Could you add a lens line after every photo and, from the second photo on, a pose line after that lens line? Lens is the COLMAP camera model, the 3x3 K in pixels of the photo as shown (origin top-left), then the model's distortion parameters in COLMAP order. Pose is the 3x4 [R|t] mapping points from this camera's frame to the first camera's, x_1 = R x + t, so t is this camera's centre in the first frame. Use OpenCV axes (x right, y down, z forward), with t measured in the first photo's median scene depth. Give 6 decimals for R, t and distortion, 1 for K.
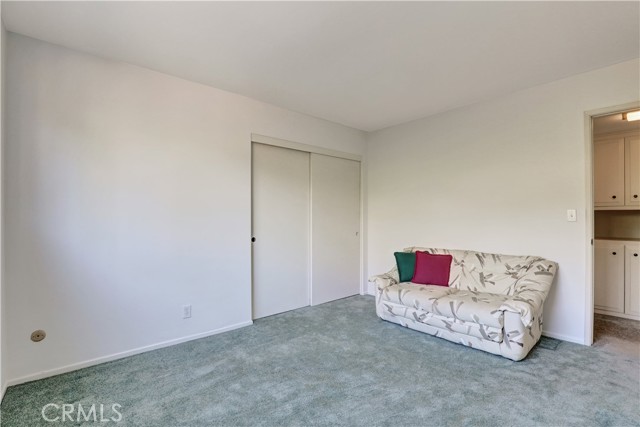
lens RADIAL K [[296.1, 0, 321.9], [0, 296.1, 217.3], [0, 0, 1]] dist [-0.013910, 0.000833]
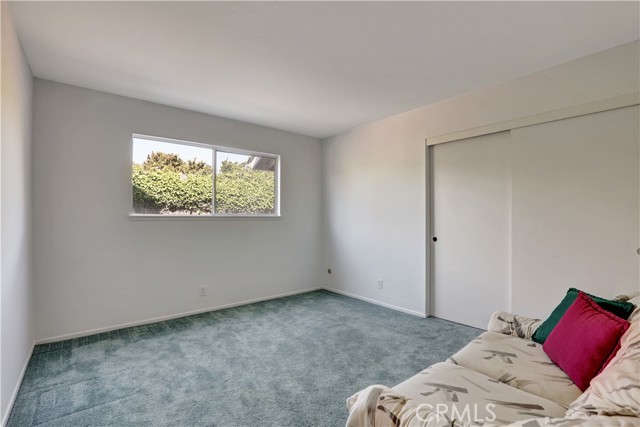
lens RADIAL K [[296.1, 0, 321.9], [0, 296.1, 213.8], [0, 0, 1]] dist [-0.013910, 0.000833]
pose [[-0.013729, -0.004512, -0.999896, 0.823458], [0.005614, 0.999974, -0.004589, -0.011030], [0.999890, -0.005677, -0.013704, 0.634069]]
